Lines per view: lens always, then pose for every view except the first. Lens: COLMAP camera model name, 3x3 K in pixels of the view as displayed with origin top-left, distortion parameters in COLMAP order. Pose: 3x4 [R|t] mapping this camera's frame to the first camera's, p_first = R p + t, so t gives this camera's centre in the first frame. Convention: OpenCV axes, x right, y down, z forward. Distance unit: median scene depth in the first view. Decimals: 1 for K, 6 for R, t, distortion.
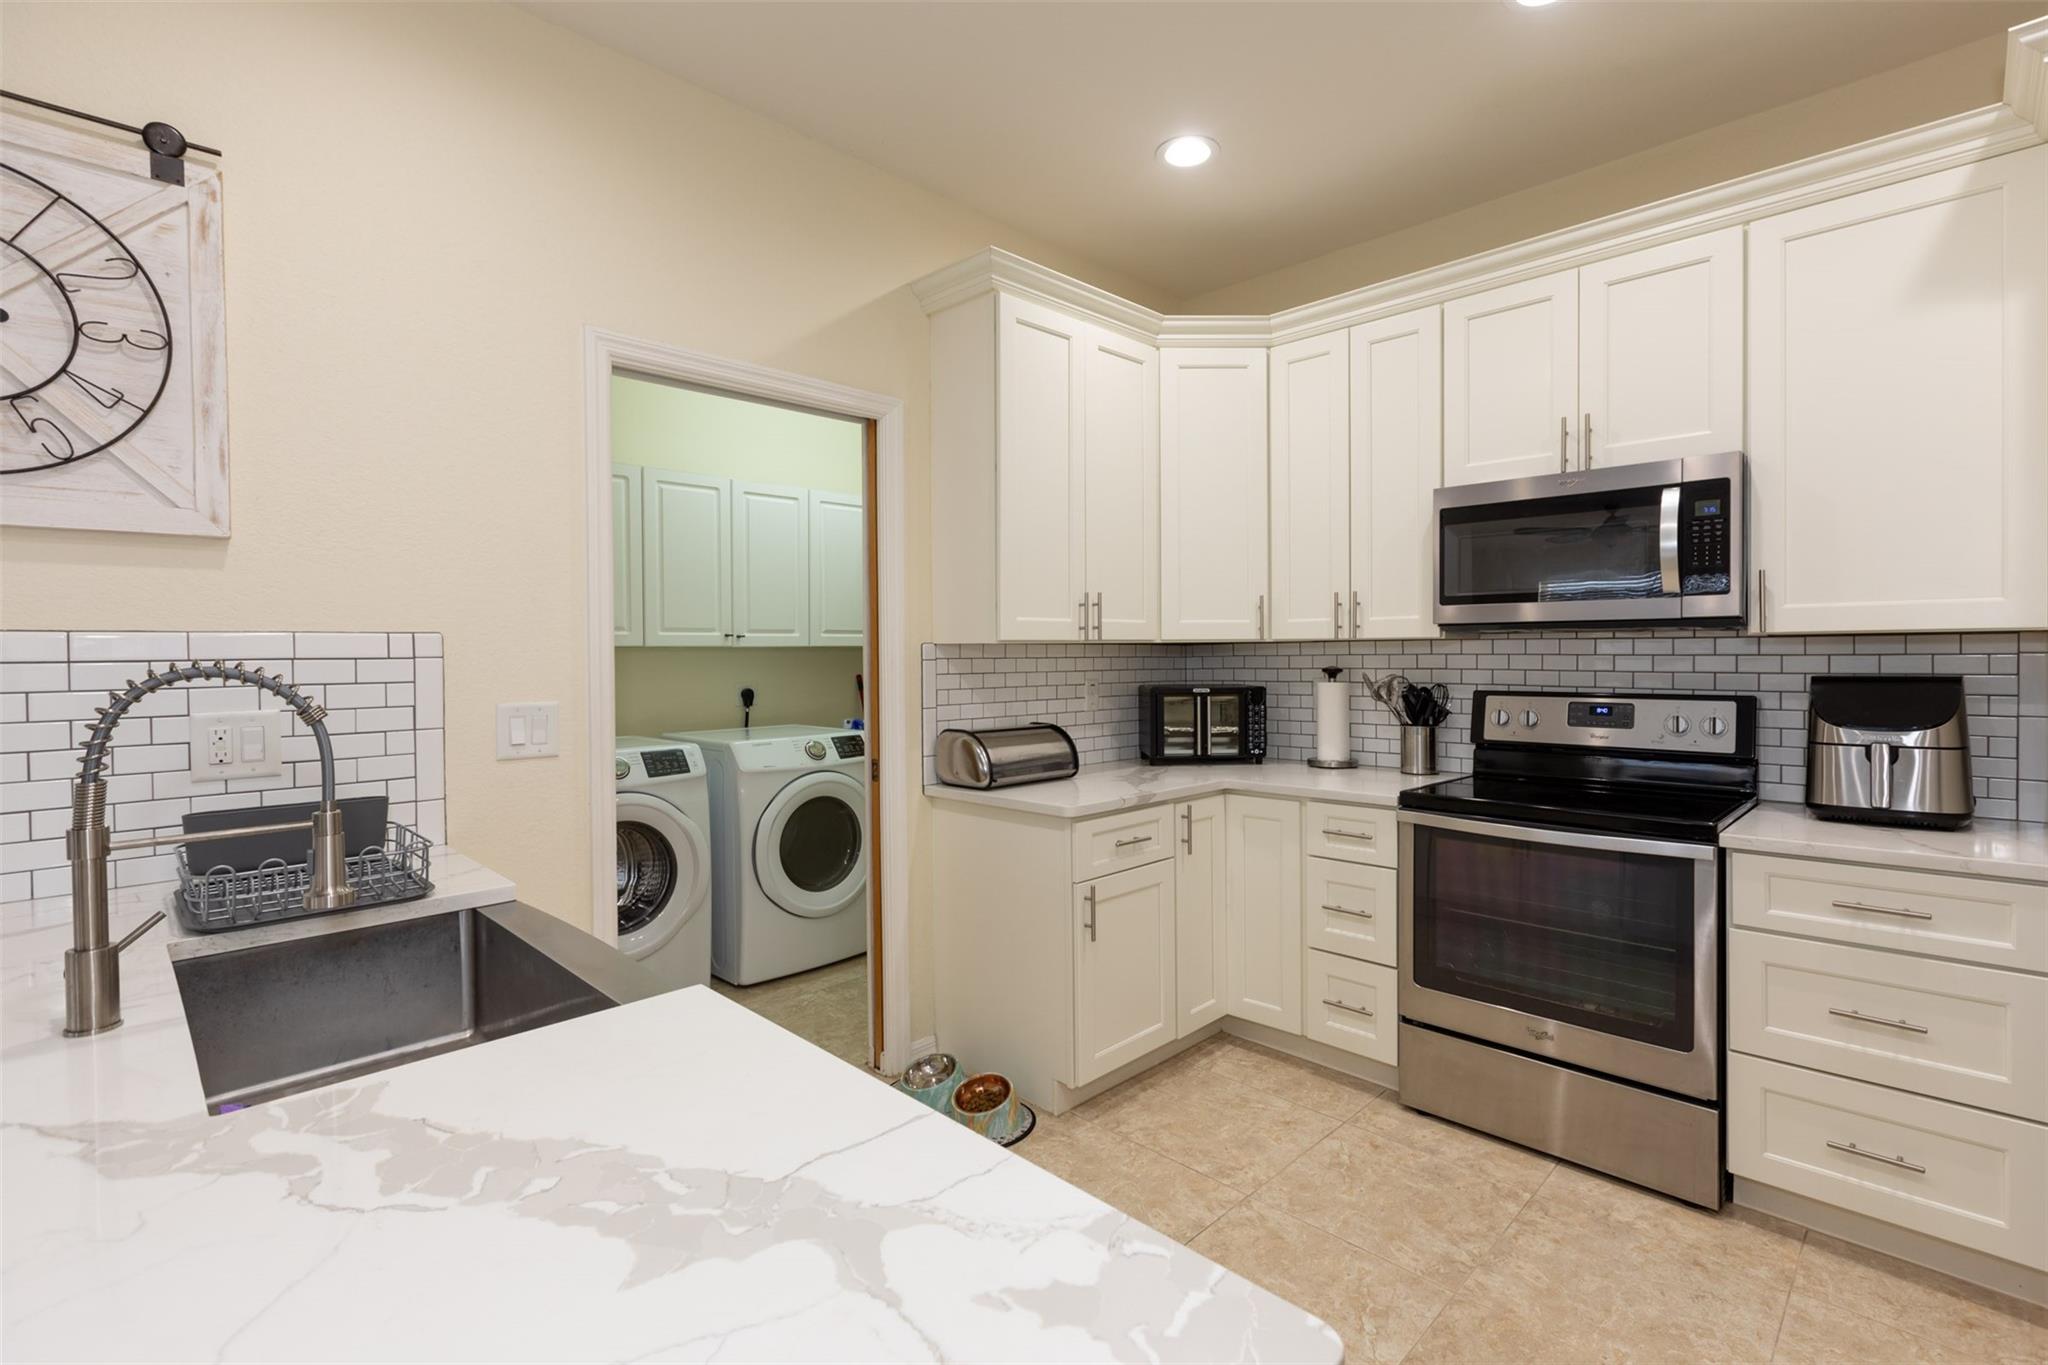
lens RADIAL K [[930.6, 0, 1058.4], [0, 930.6, 657.3], [0, 0, 1]] dist [0.000751, 0.000110]
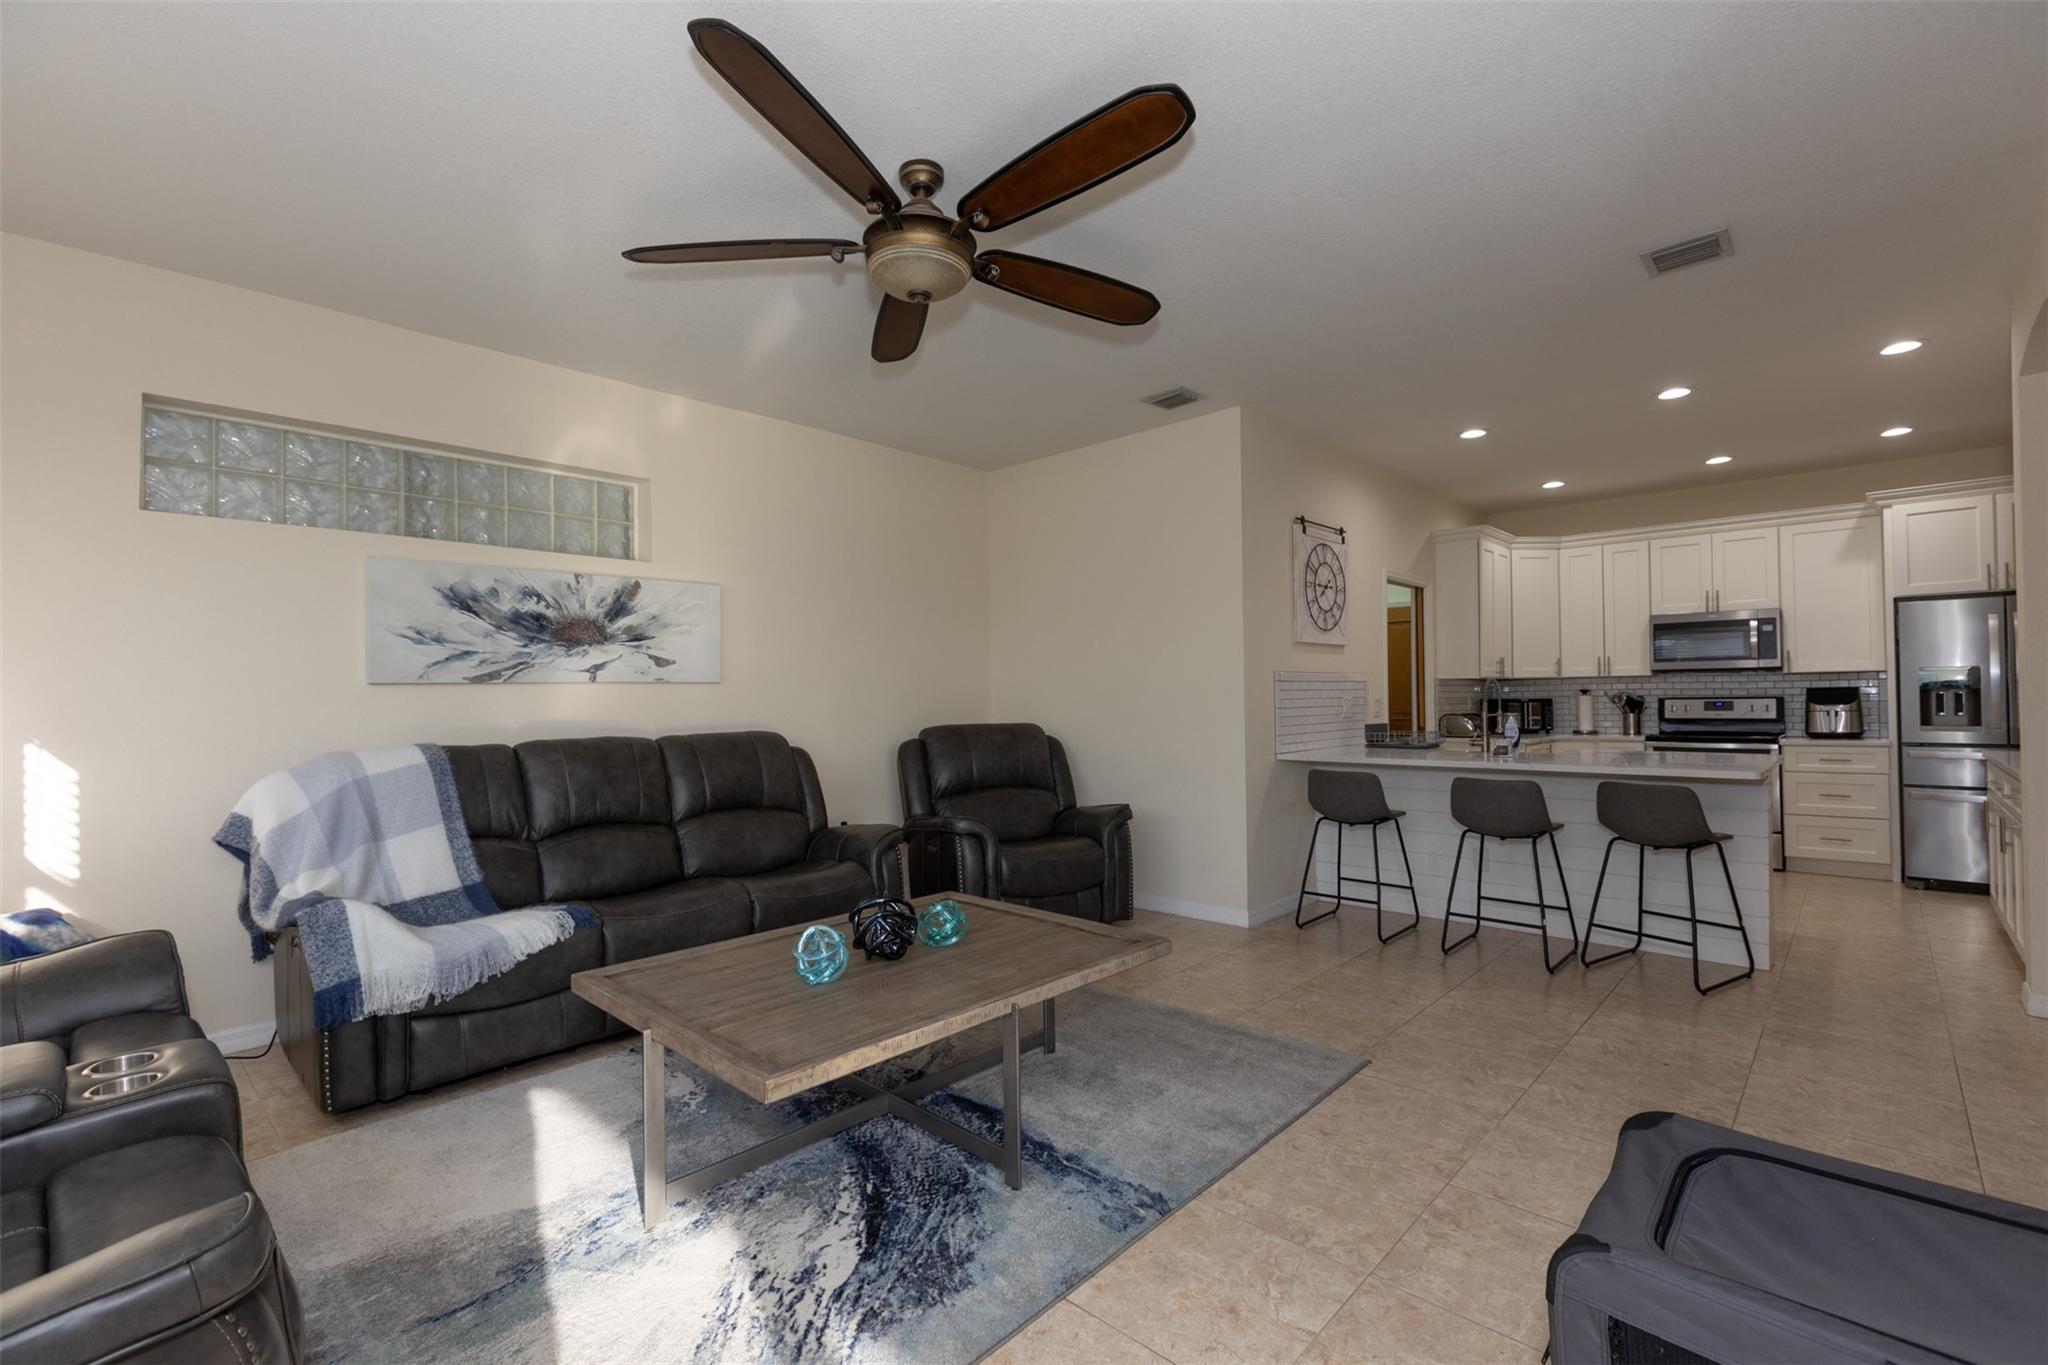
lens RADIAL K [[910.4, 0, 1025.5], [0, 910.4, 686.2], [0, 0, 1]] dist [0.001314, 0.000095]
pose [[0.999796, -0.007068, 0.018903, -1.359545], [0.007417, 0.999802, -0.018475, 0.041763], [-0.018768, 0.018611, 0.999651, -1.448979]]
